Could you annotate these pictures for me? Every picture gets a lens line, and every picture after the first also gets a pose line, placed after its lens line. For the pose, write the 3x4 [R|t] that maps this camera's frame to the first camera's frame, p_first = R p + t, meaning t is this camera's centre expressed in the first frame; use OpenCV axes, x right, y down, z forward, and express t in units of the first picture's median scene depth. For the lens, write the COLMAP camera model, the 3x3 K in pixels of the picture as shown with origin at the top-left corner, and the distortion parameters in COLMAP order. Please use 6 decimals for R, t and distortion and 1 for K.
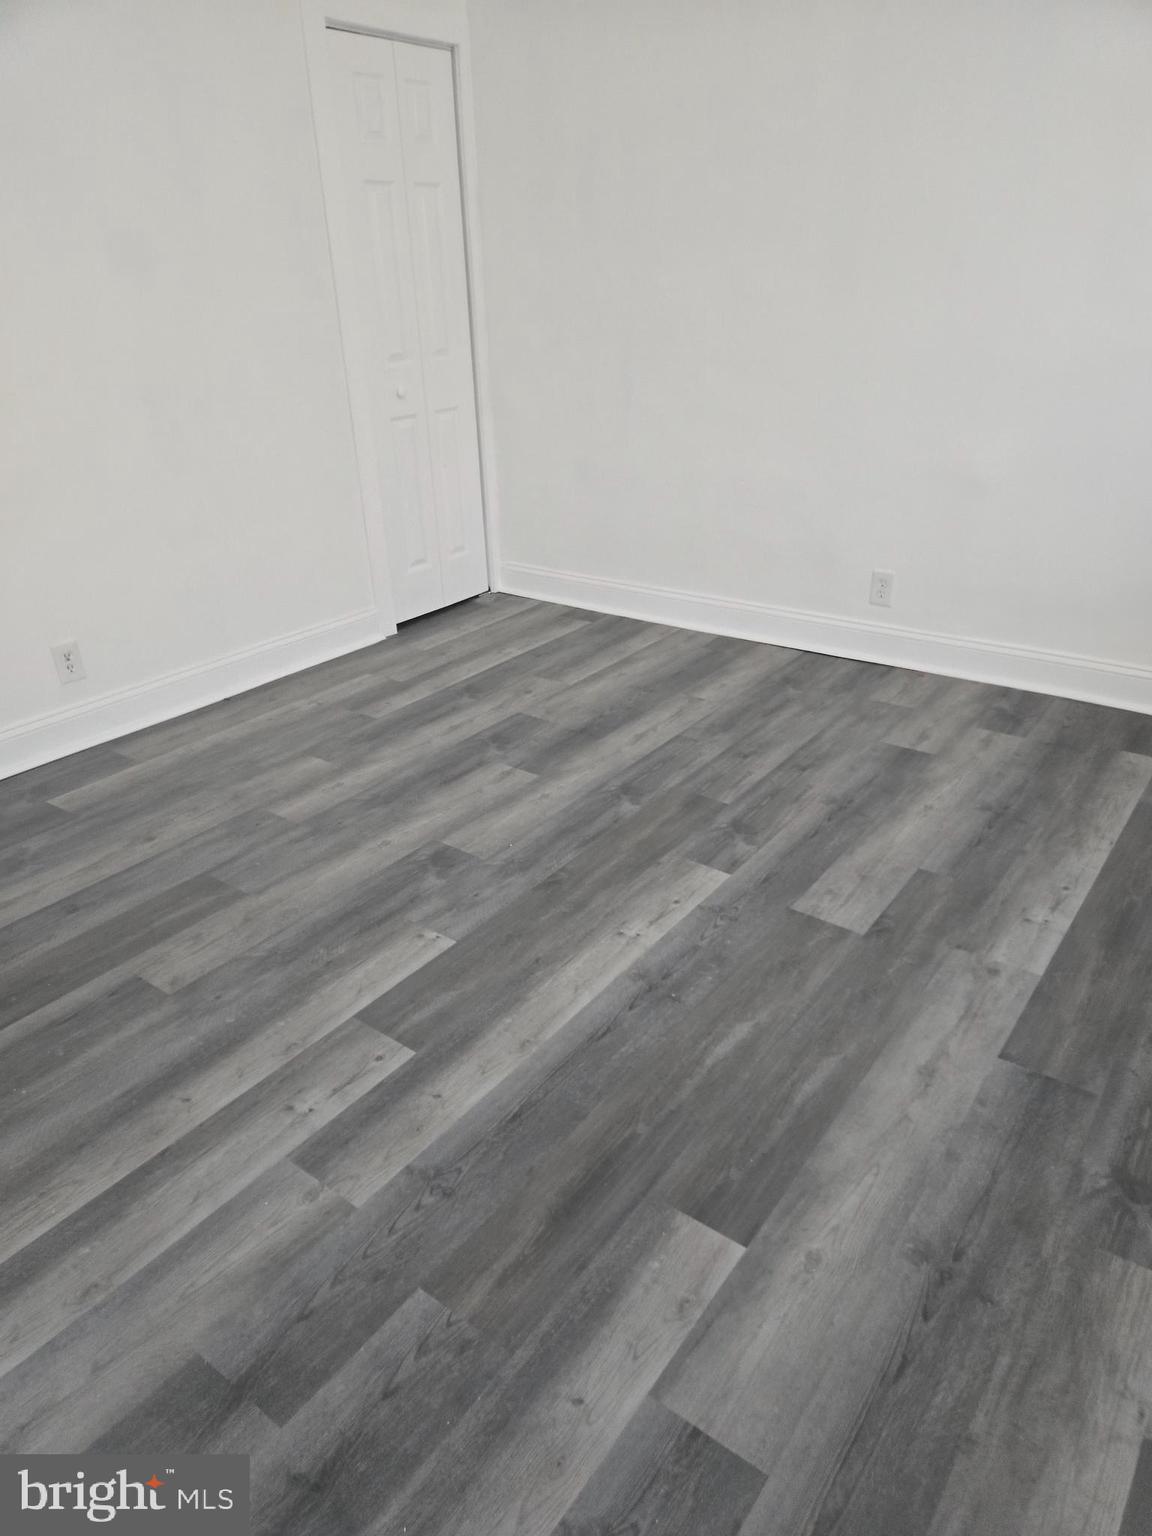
lens RADIAL K [[1023.2, 0, 581.0], [0, 1023.2, 757.6], [0, 0, 1]] dist [0.071079, -0.059548]
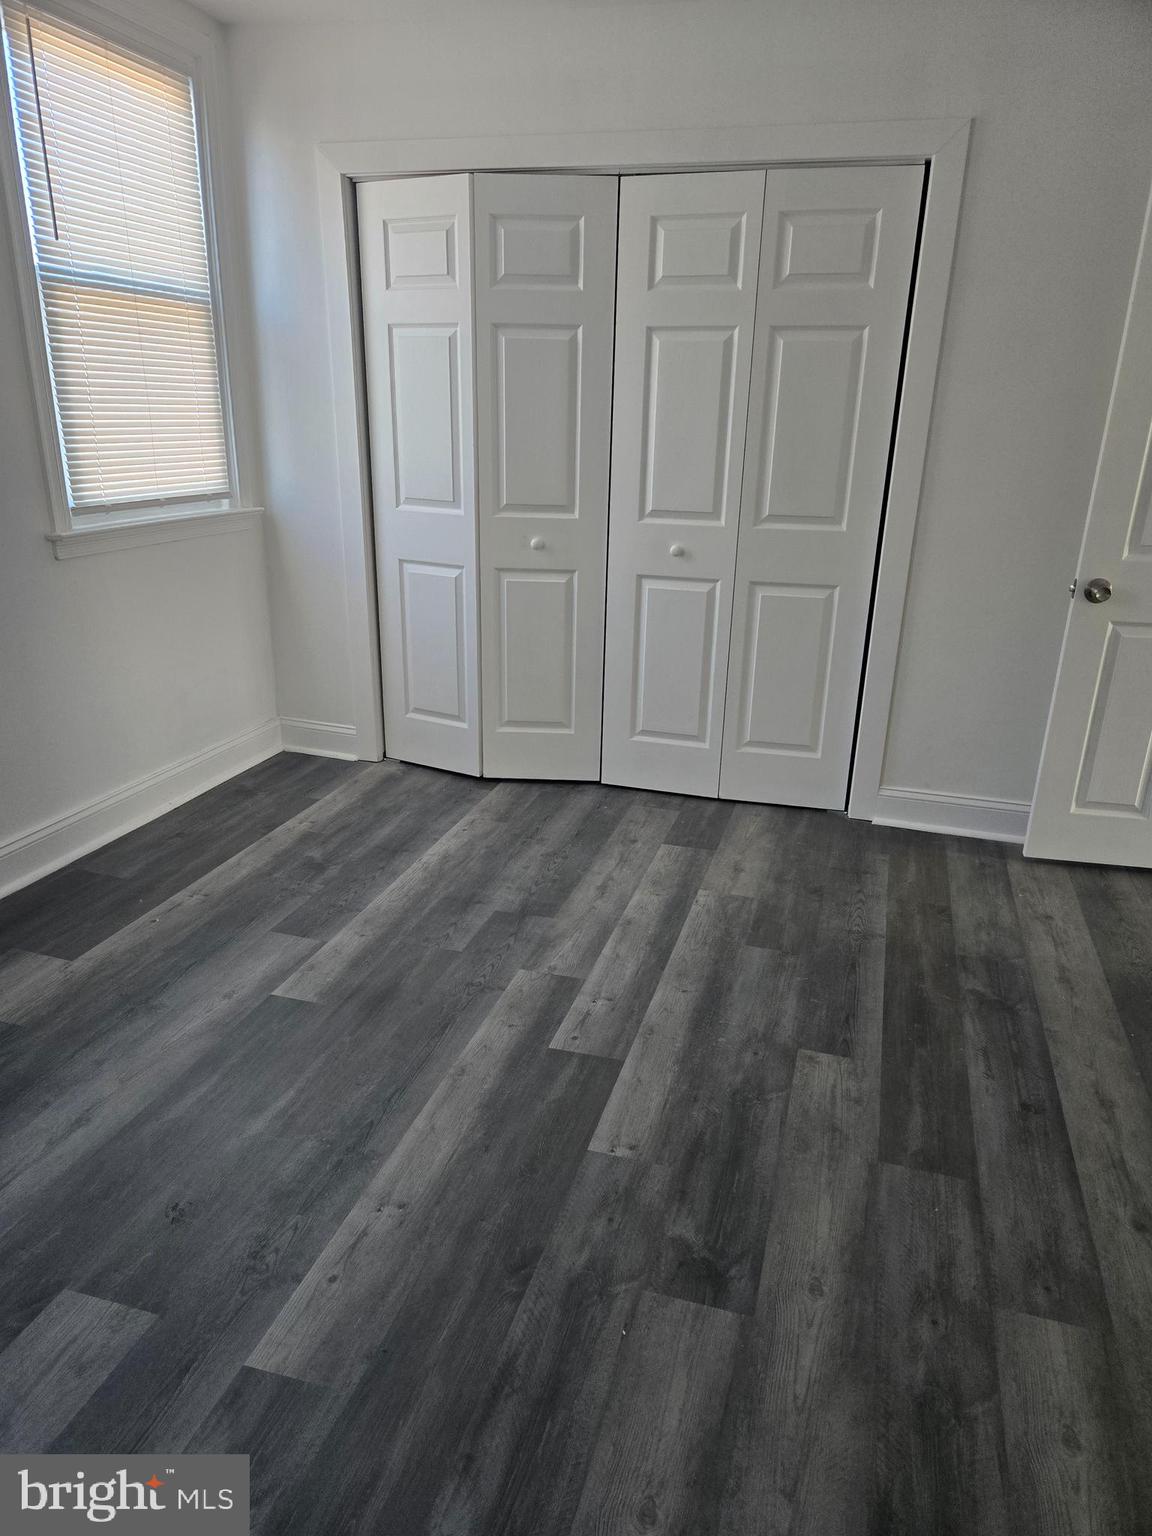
lens RADIAL K [[1023.2, 0, 564.4], [0, 1023.2, 770.7], [0, 0, 1]] dist [0.071079, -0.059548]
pose [[-0.941940, 0.105963, -0.318624, 0.140210], [-0.150577, 0.714844, 0.682880, -0.638414], [0.300126, 0.691209, -0.657384, 1.339376]]
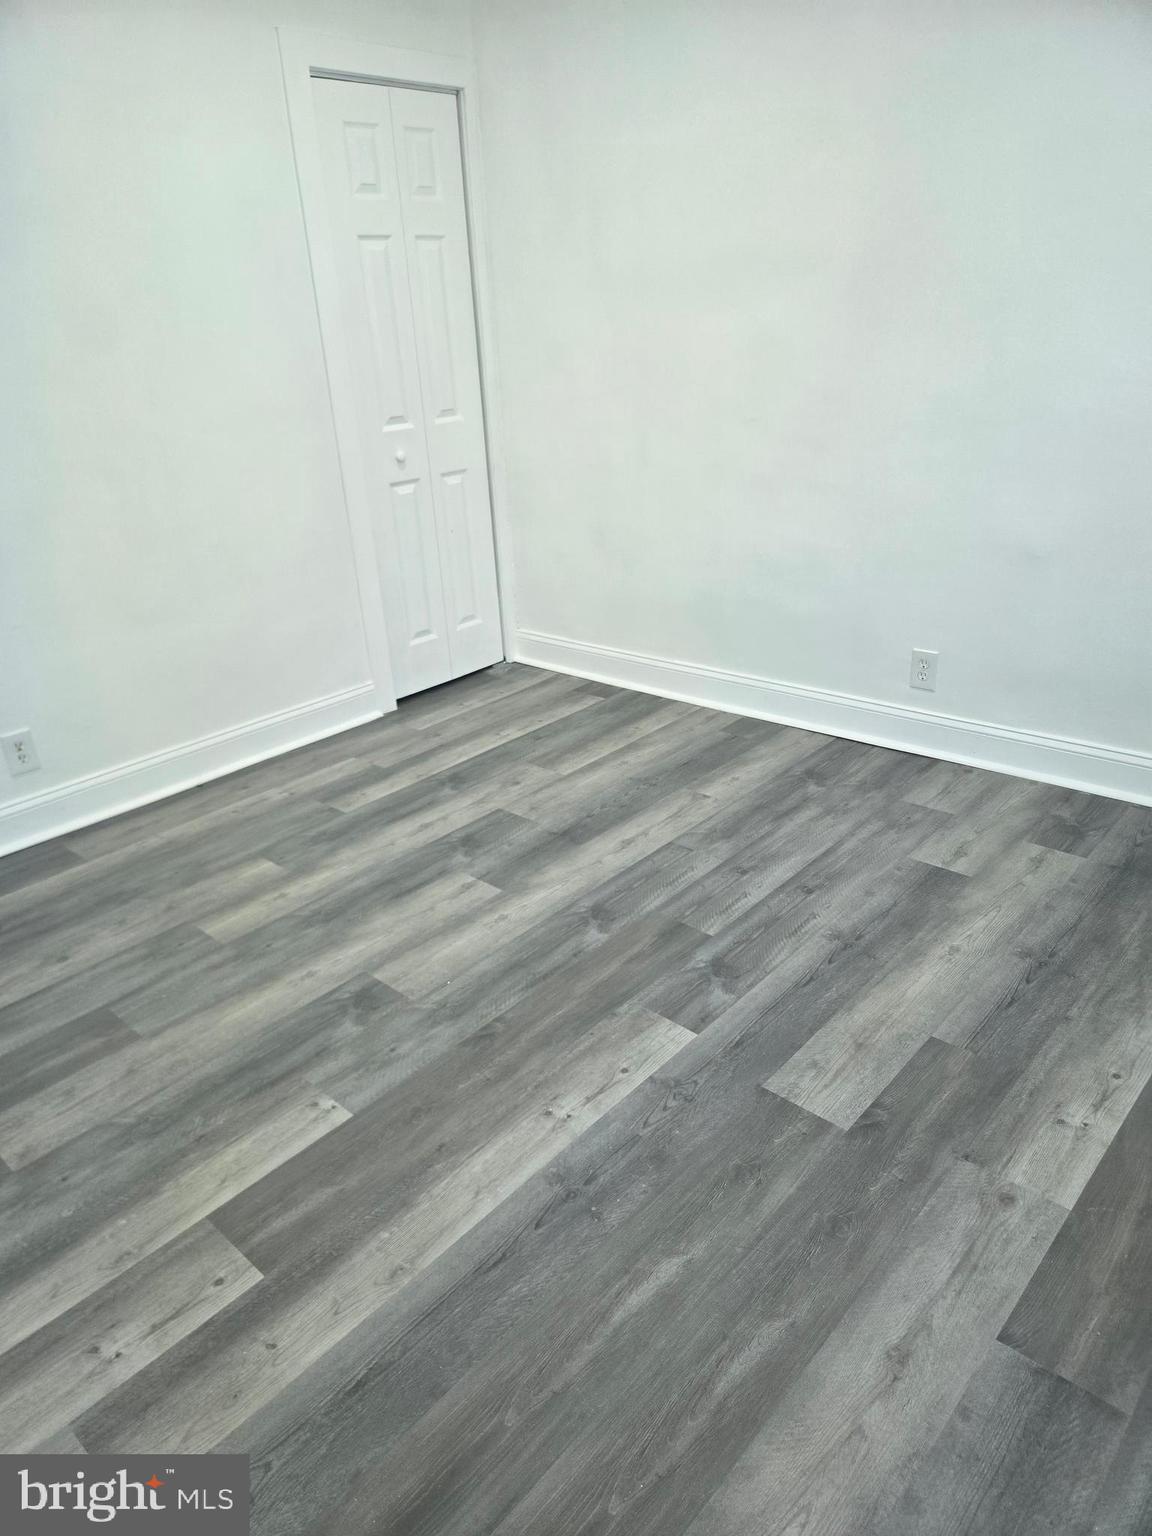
lens RADIAL K [[1023.2, 0, 563.0], [0, 1023.2, 764.3], [0, 0, 1]] dist [0.071079, -0.059548]
pose [[0.993782, 0.014544, -0.110390, 0.139487], [-0.017678, 0.999466, -0.027469, -0.088678], [0.109932, 0.029250, 0.993509, 0.164056]]
